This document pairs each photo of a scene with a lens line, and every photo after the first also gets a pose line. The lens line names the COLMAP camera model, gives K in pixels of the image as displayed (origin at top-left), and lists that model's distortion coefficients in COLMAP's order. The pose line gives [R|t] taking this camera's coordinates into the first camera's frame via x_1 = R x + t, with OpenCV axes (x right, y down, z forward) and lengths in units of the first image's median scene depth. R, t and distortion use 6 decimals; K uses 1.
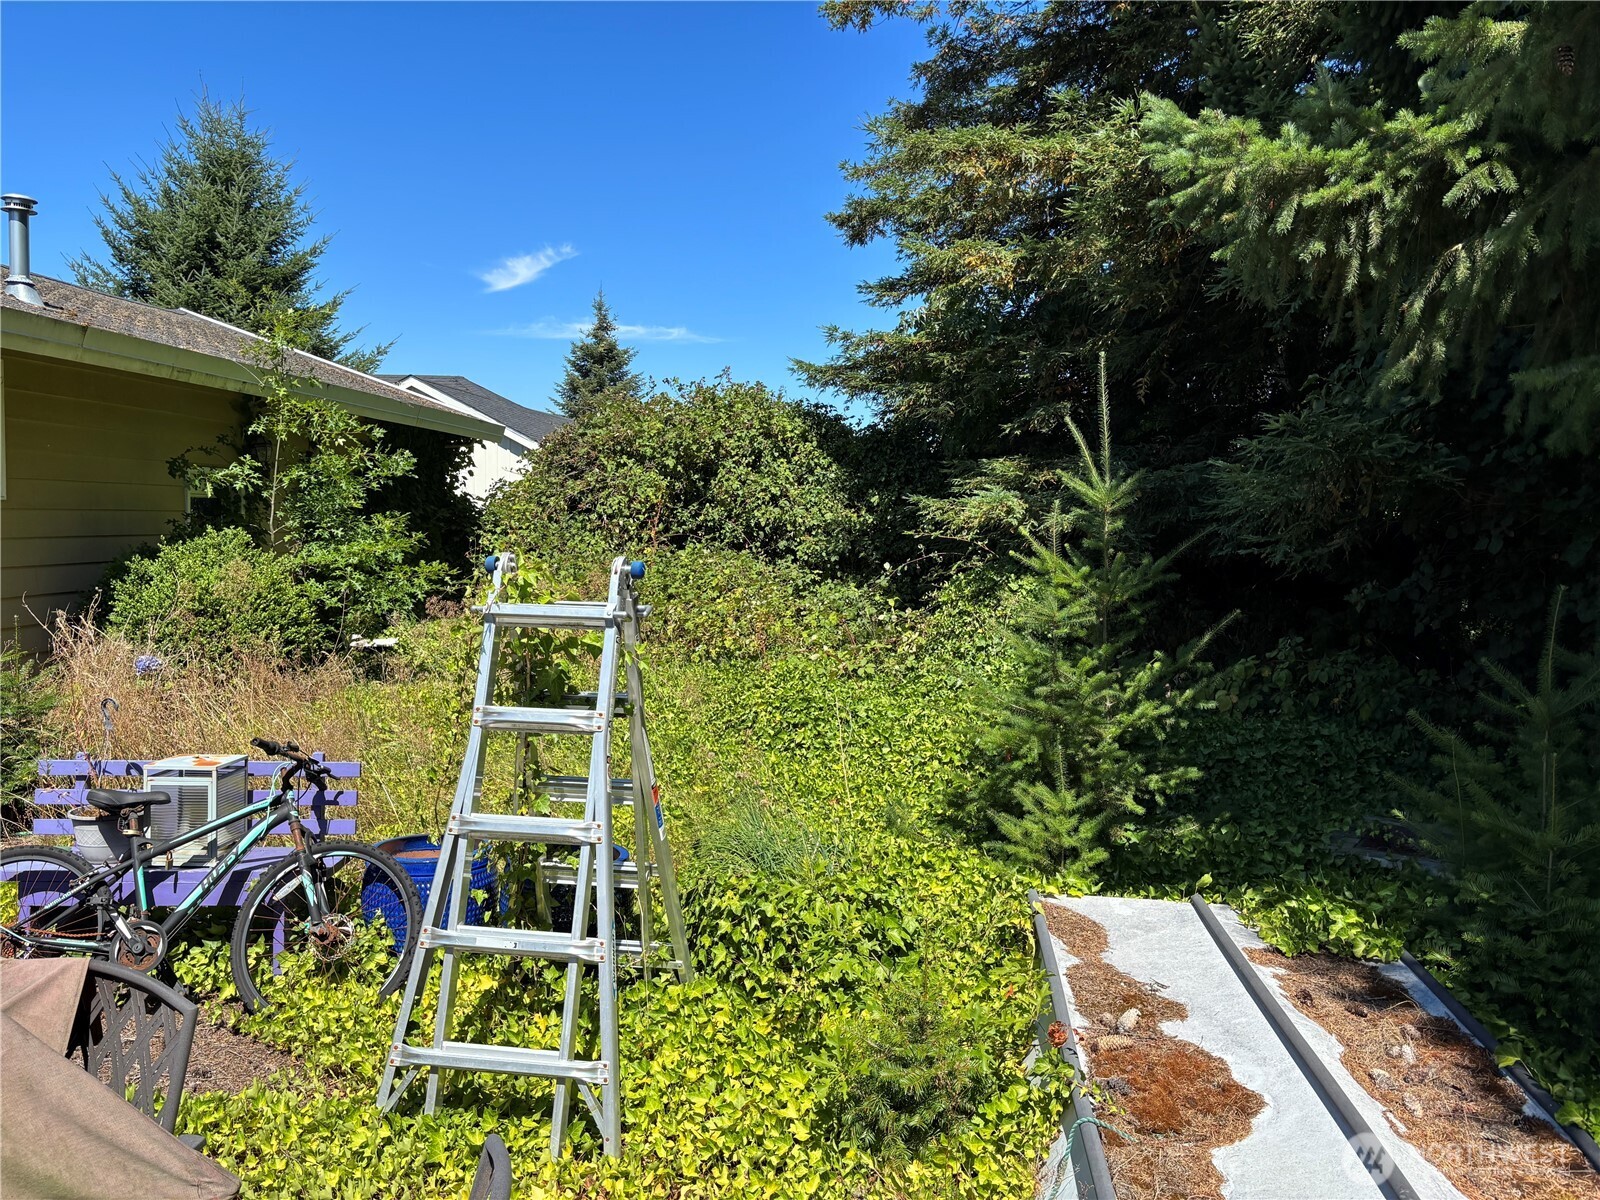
lens RADIAL K [[1233.3, 0, 794.9], [0, 1233.3, 613.7], [0, 0, 1]] dist [0.060402, -0.074231]
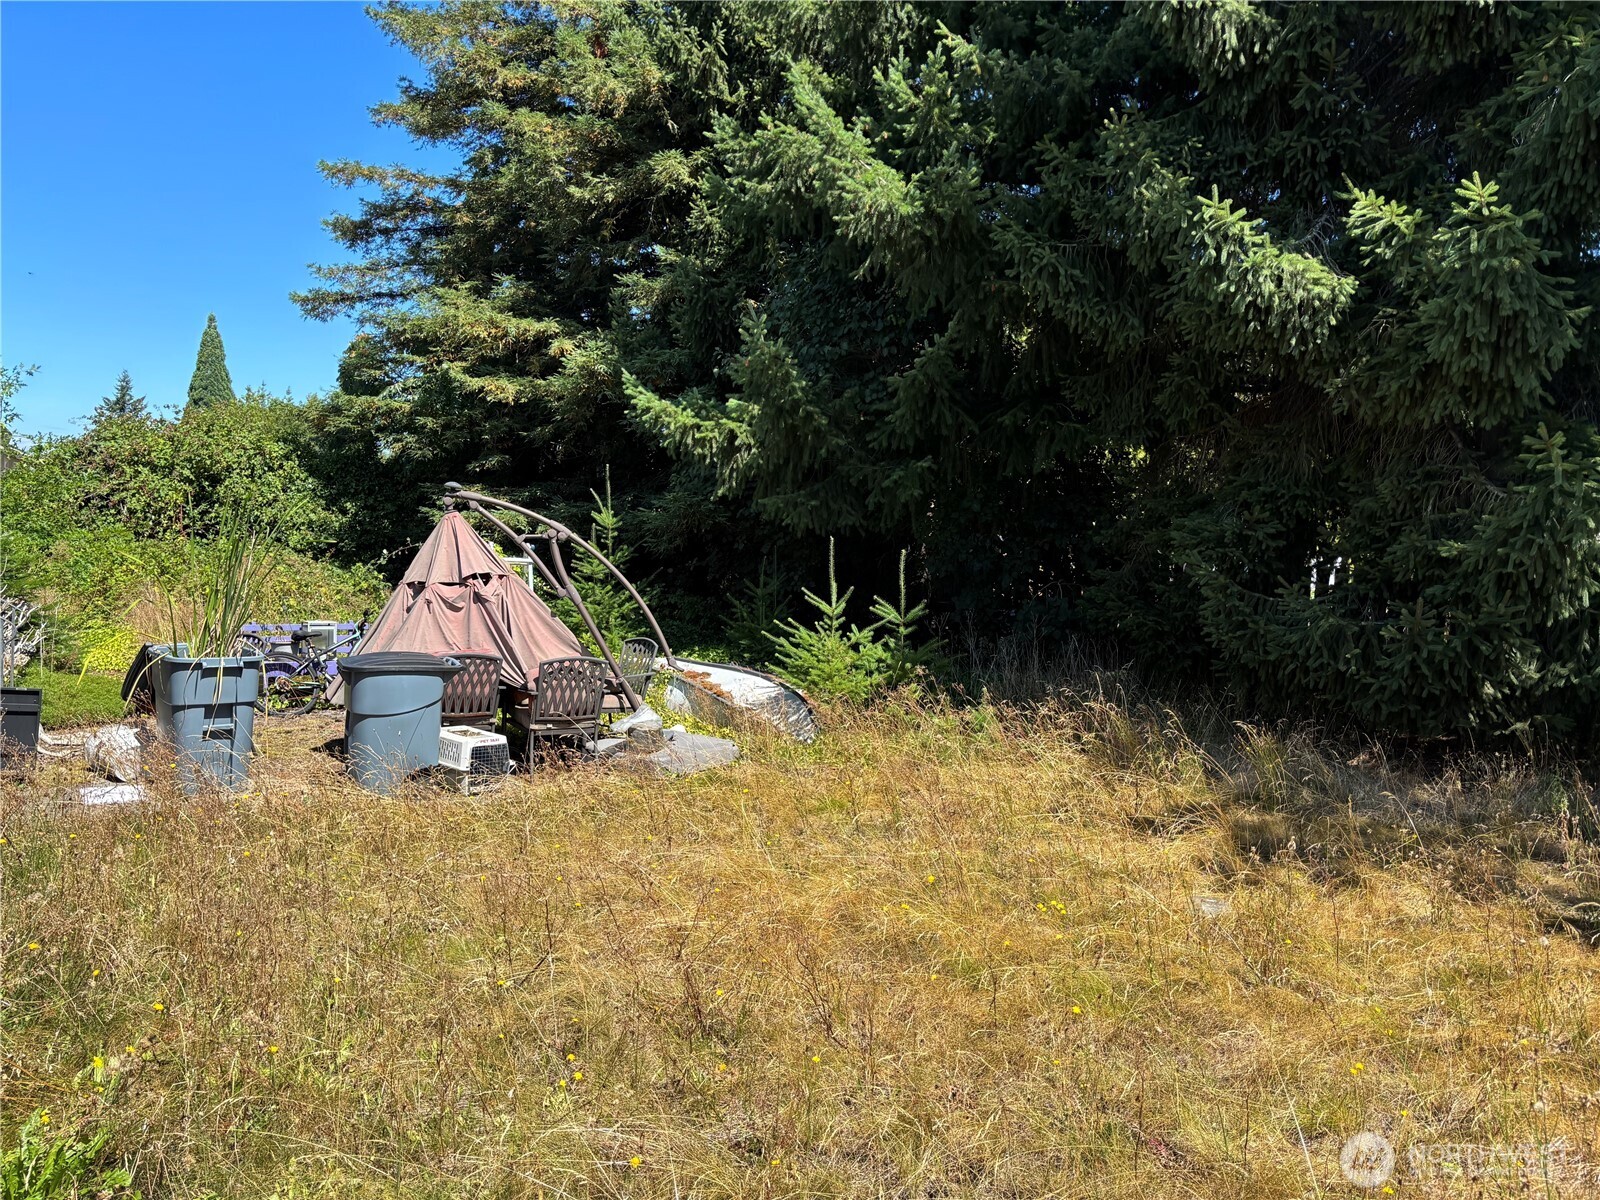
lens RADIAL K [[1233.3, 0, 794.9], [0, 1233.3, 613.7], [0, 0, 1]] dist [0.060402, -0.074231]
pose [[0.829665, -0.021725, 0.557839, -0.372134], [0.018276, 0.999764, 0.011756, 0.030444], [-0.557962, 0.000441, 0.829866, -0.570729]]
